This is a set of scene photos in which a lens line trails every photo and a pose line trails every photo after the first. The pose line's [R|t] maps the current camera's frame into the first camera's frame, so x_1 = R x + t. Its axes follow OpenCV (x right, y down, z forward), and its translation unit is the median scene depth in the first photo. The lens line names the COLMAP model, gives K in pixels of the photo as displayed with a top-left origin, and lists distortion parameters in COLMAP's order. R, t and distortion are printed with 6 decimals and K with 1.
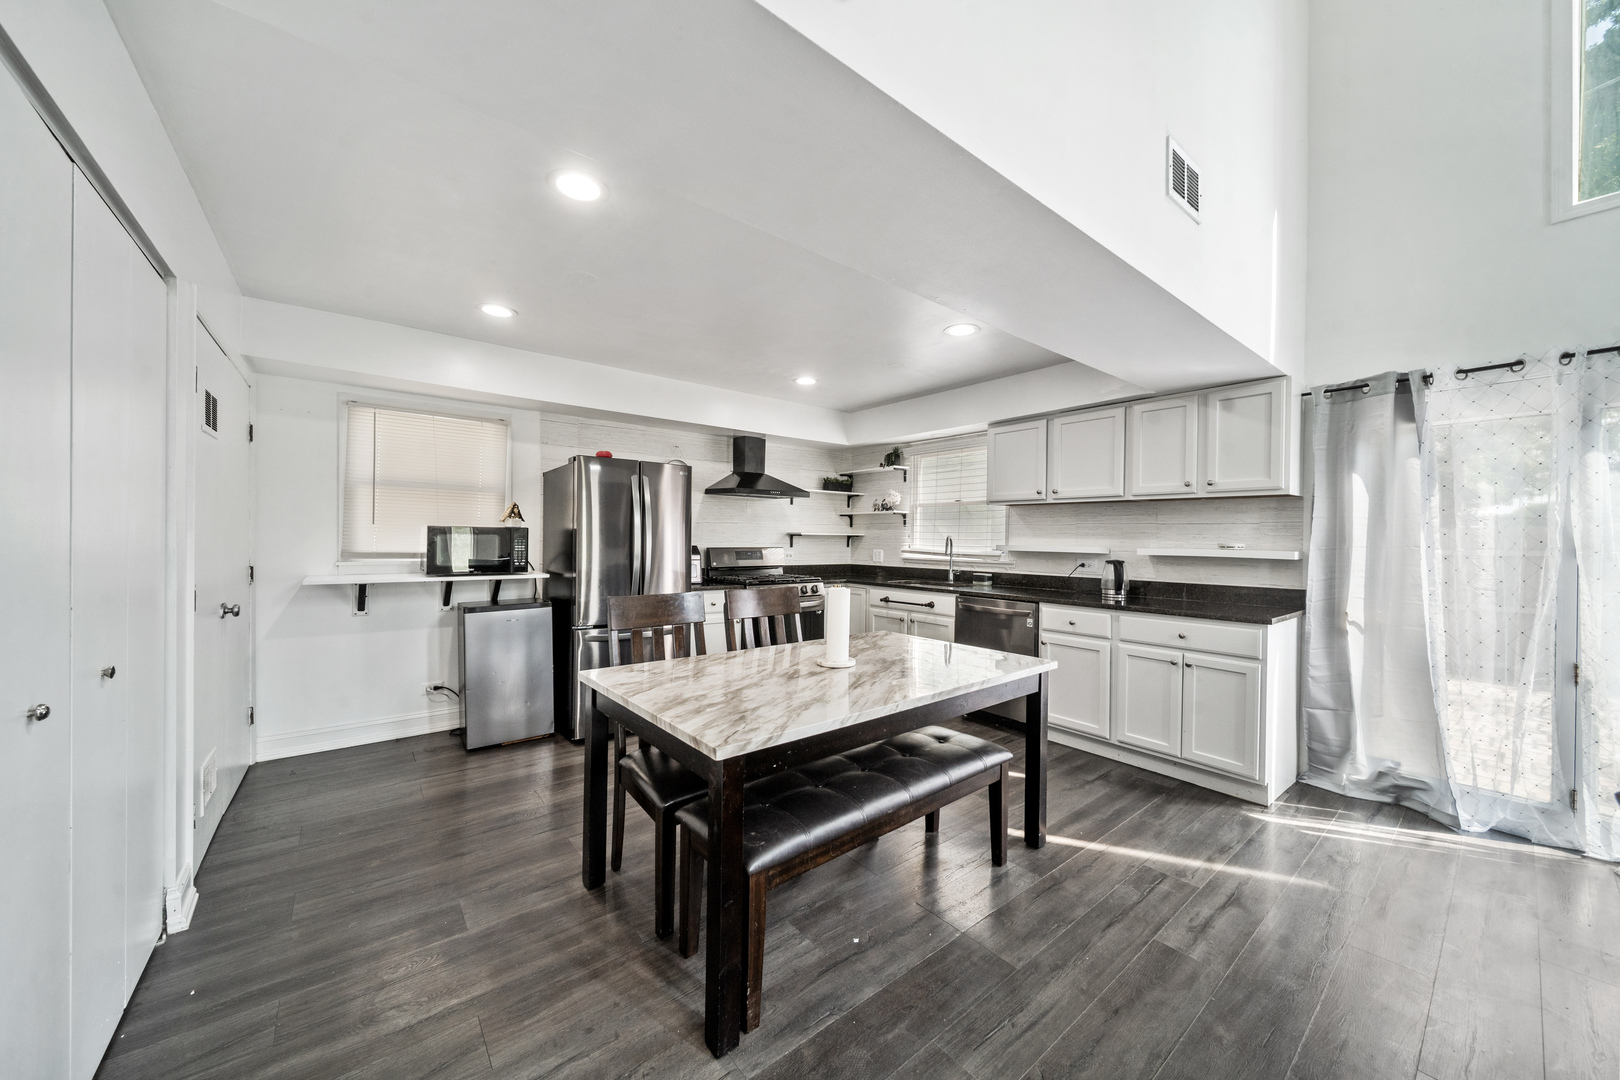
lens RADIAL K [[586.3, 0, 810.0], [0, 586.3, 540.0], [0, 0, 1]] dist [-0.000126, -0.000270]
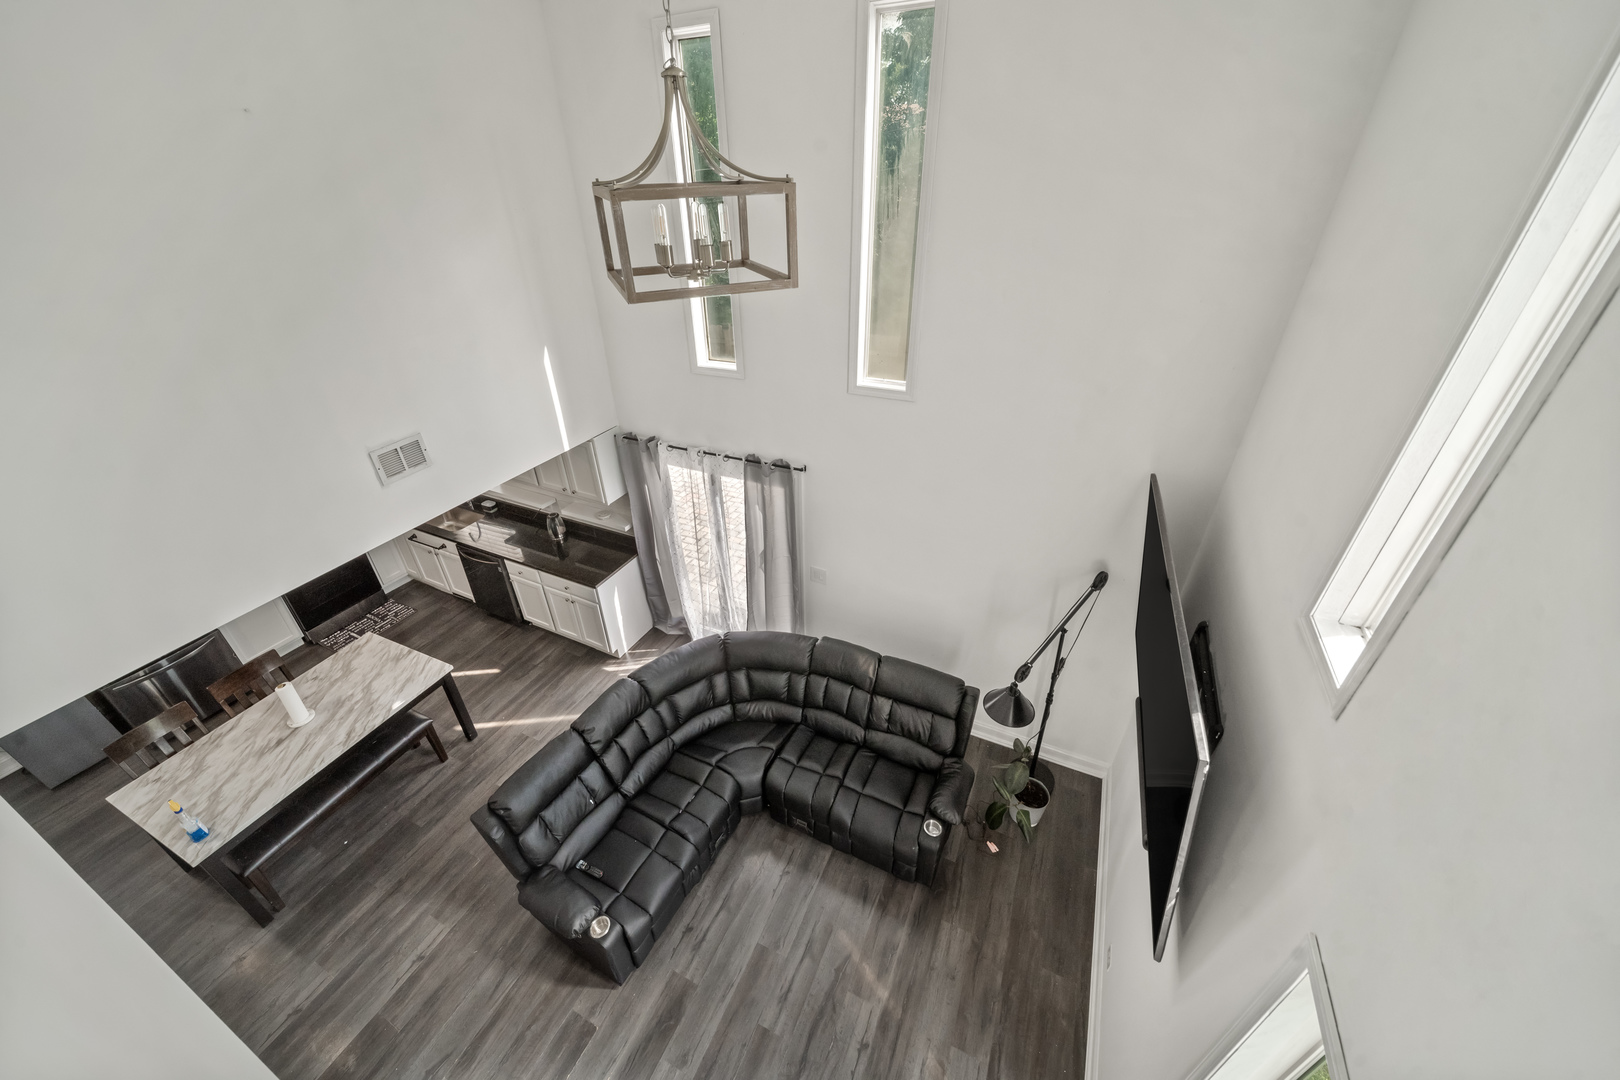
lens RADIAL K [[586.3, 0, 810.0], [0, 586.3, 540.0], [0, 0, 1]] dist [-0.000126, -0.000270]
pose [[0.896365, -0.261266, 0.358147, 1.136555], [0.034224, 0.846252, 0.531682, -1.384499], [-0.441993, -0.464324, 0.767493, -0.937219]]
